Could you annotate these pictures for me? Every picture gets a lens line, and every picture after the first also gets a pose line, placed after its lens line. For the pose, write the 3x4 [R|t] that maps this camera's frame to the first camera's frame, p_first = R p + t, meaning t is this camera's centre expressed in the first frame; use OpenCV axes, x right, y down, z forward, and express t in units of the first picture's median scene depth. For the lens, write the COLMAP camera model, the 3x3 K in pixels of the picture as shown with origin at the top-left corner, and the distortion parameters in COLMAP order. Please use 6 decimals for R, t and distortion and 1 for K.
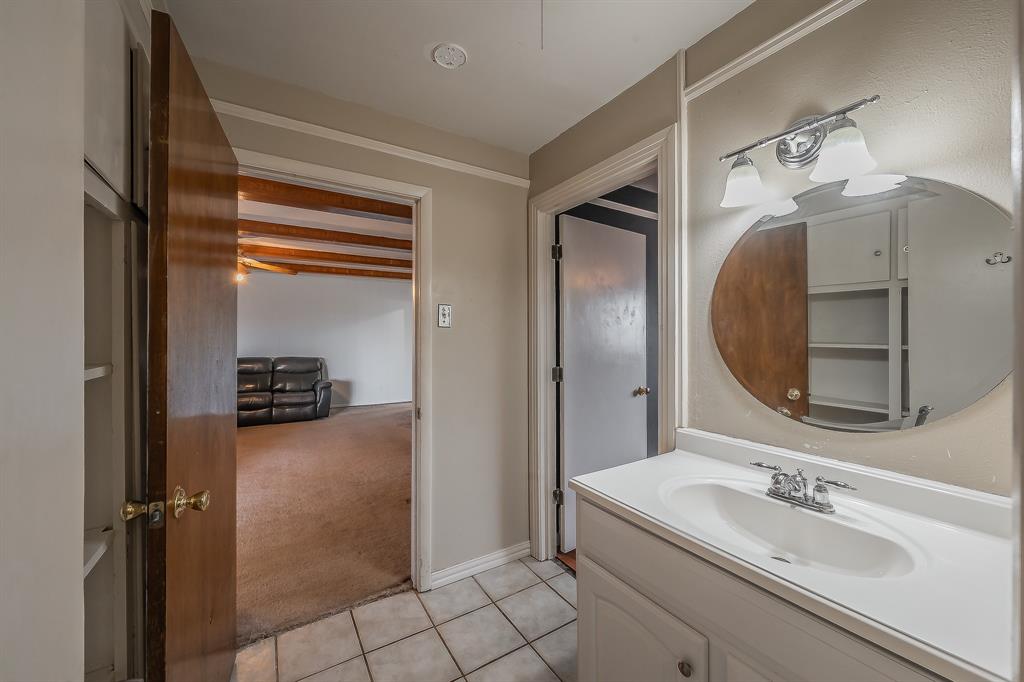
lens RADIAL K [[381.5, 0, 527.6], [0, 381.5, 336.9], [0, 0, 1]] dist [-0.007374, -0.000058]
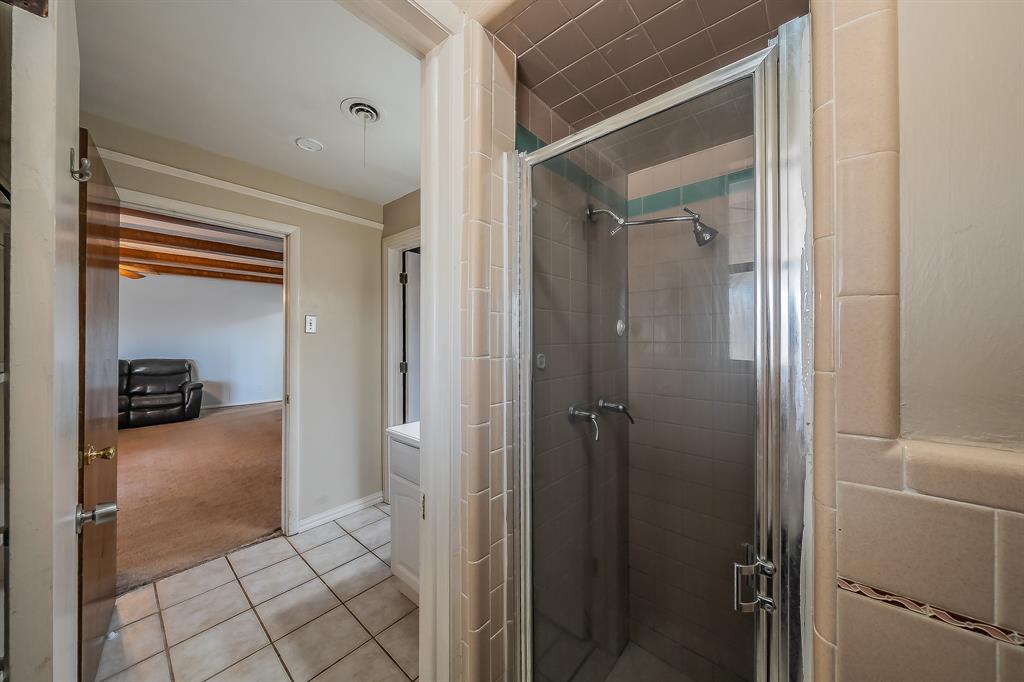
lens RADIAL K [[347.0, 0, 512.8], [0, 347.0, 337.7], [0, 0, 1]] dist [-0.001204, -0.000140]
pose [[0.966137, 0.002586, 0.258018, 0.134604], [-0.002136, 0.999996, -0.002023, -0.006779], [-0.258022, 0.001403, 0.966138, -0.309220]]
